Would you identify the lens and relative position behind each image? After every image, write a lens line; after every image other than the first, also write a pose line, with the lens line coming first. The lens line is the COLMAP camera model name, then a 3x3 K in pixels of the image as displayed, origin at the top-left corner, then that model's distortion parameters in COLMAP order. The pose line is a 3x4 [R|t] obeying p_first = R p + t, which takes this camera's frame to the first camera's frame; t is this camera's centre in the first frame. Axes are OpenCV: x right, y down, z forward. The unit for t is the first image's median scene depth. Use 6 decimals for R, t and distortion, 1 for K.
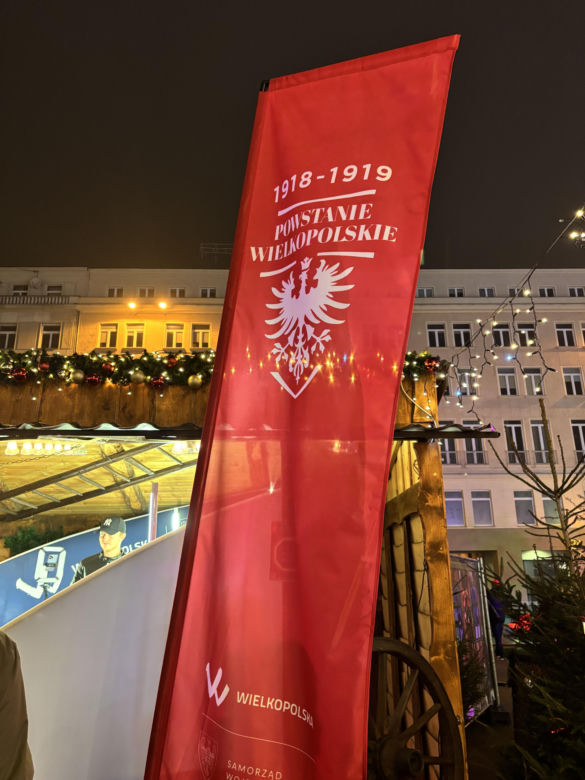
lens RADIAL K [[564.4, 0, 311.9], [0, 564.4, 409.5], [0, 0, 1]] dist [0.024088, -0.001661]
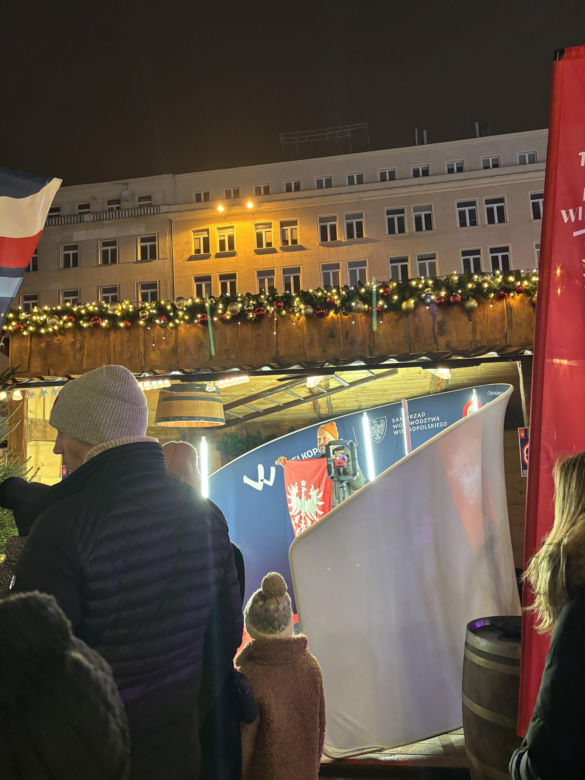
lens RADIAL K [[572.5, 0, 290.5], [0, 572.5, 388.4], [0, 0, 1]] dist [0.086256, -0.114629]
pose [[0.987095, -0.061413, -0.147888, -0.217596], [0.084807, 0.983873, 0.157484, -0.070452], [0.135832, -0.167994, 0.976385, -0.152726]]
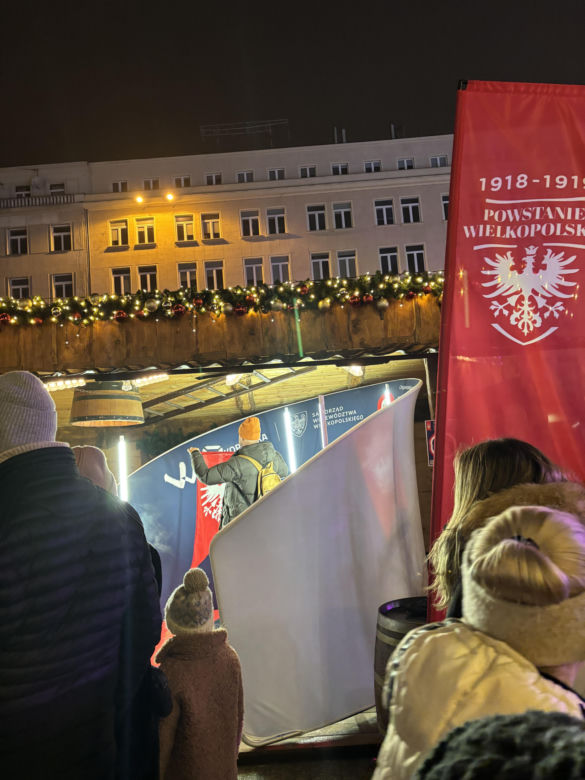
lens RADIAL K [[572.5, 0, 290.5], [0, 572.5, 388.4], [0, 0, 1]] dist [0.086256, -0.114629]
pose [[0.997180, -0.072248, -0.020323, -0.206944], [0.074721, 0.981107, 0.178455, -0.076839], [0.007046, -0.179471, 0.983738, -0.165446]]
